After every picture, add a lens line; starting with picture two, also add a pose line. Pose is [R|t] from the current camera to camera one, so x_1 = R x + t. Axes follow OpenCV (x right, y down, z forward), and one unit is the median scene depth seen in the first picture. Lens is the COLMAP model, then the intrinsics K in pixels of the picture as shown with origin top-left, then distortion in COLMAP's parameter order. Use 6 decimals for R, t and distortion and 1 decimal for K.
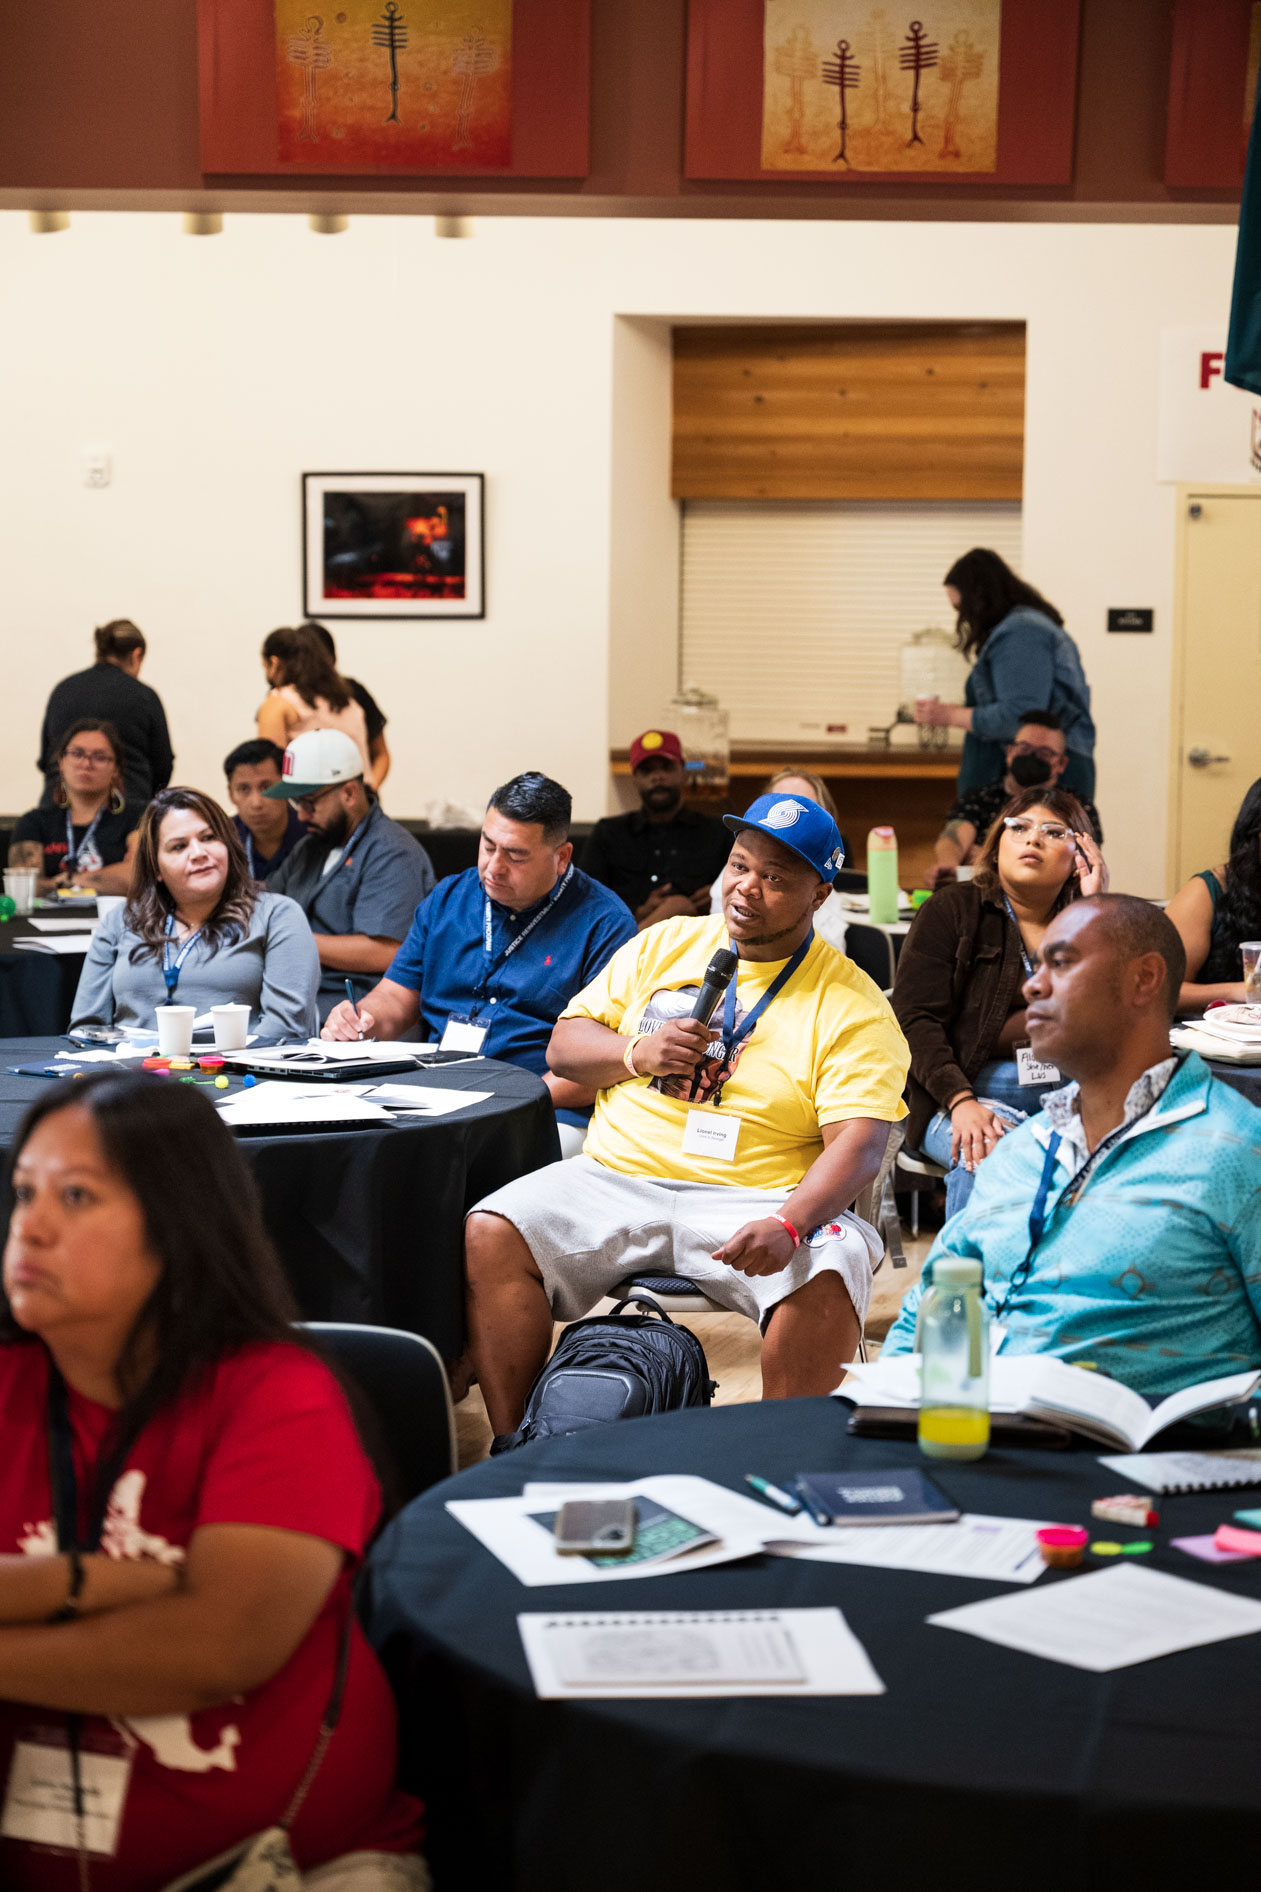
lens RADIAL K [[3645.4, 0, 630.5], [0, 3645.4, 946.0], [0, 0, 1]] dist [0.201976, -1.112490]
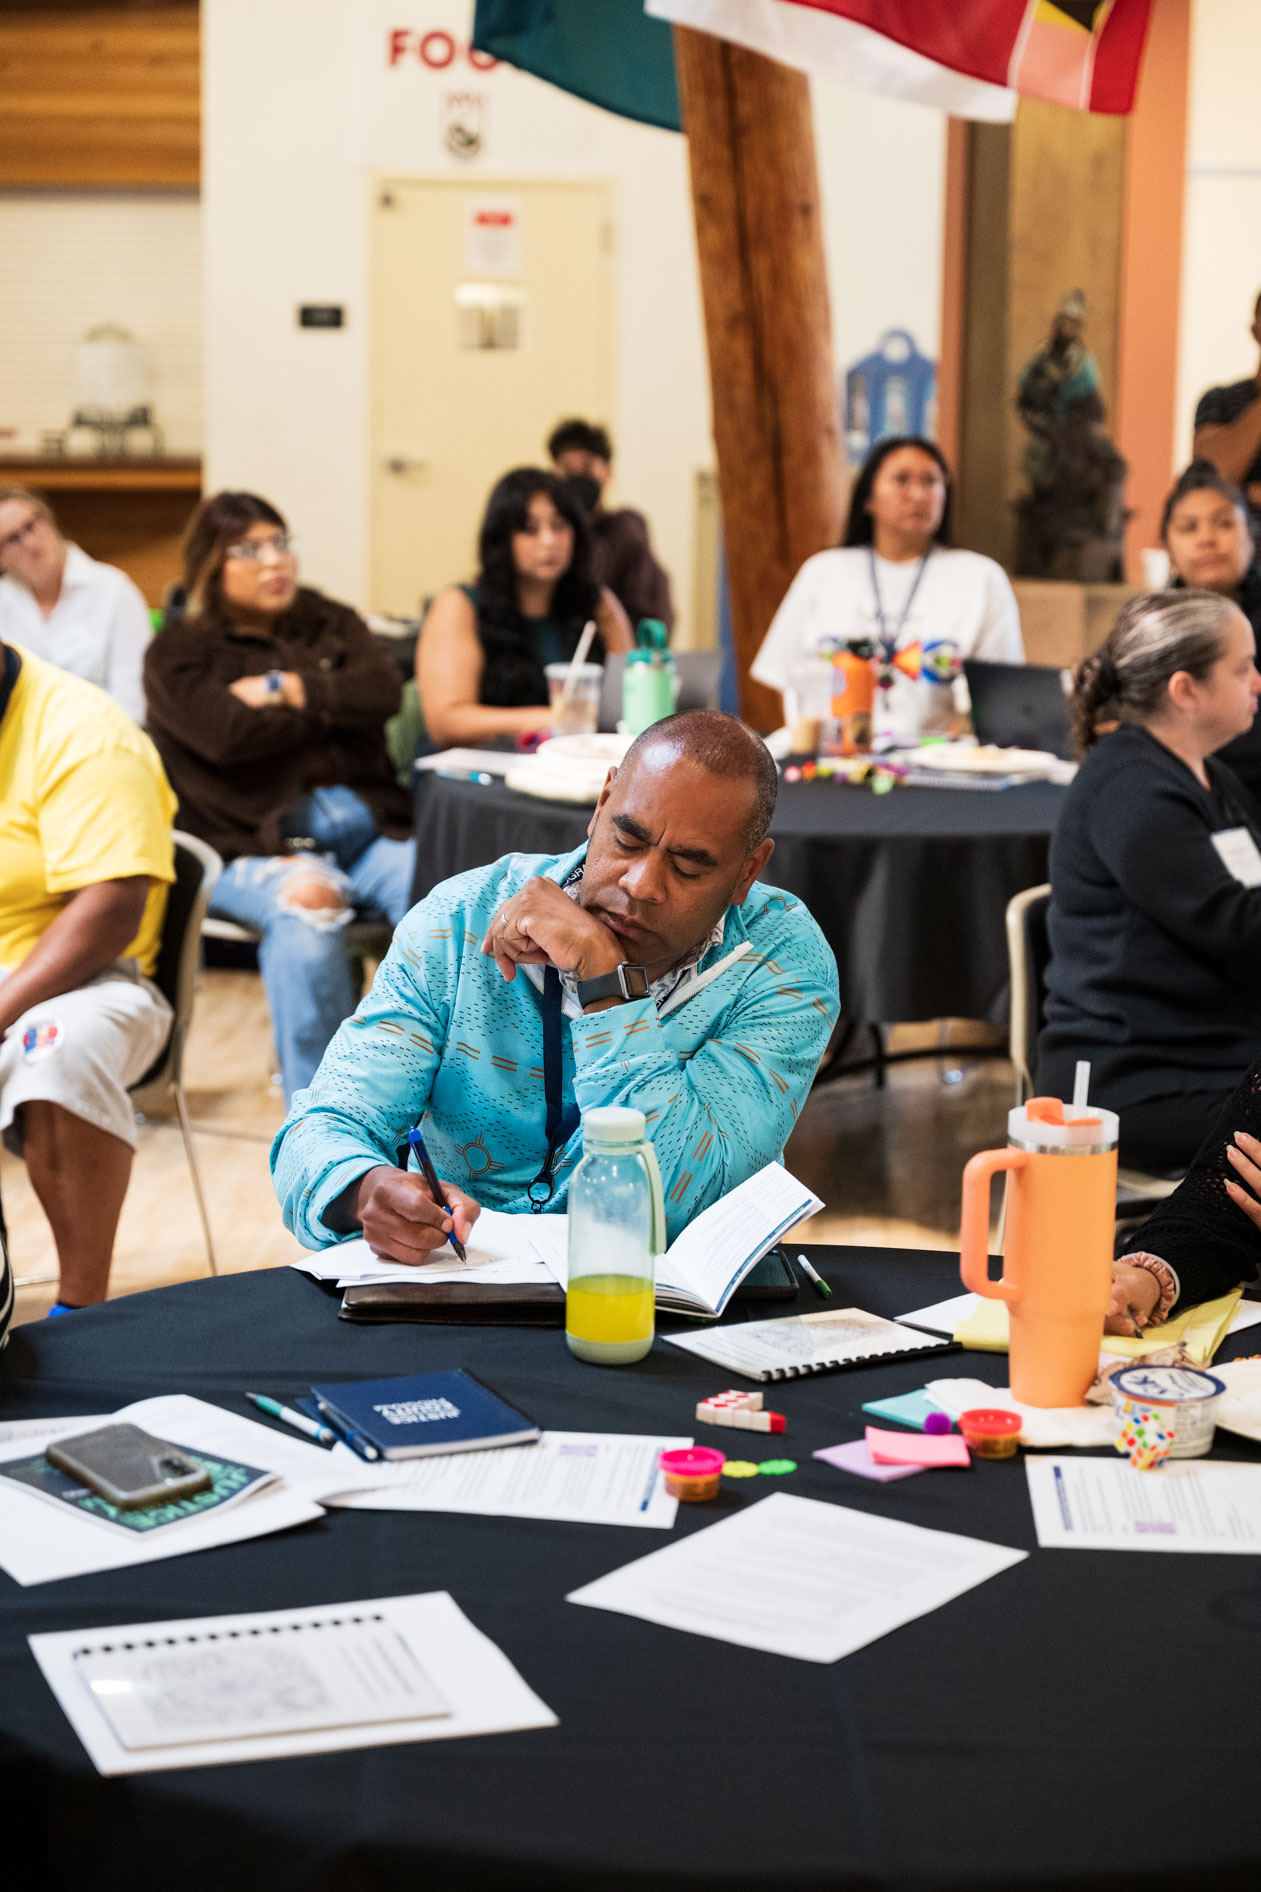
lens RADIAL K [[3755.6, 0, 630.5], [0, 3755.6, 946.0], [0, 0, 1]] dist [-0.021658, 0.270669]
pose [[0.972853, -0.036759, 0.228487, -0.057538], [0.019292, 0.996750, 0.078213, -0.009441], [-0.230620, -0.071681, 0.970400, 0.178354]]
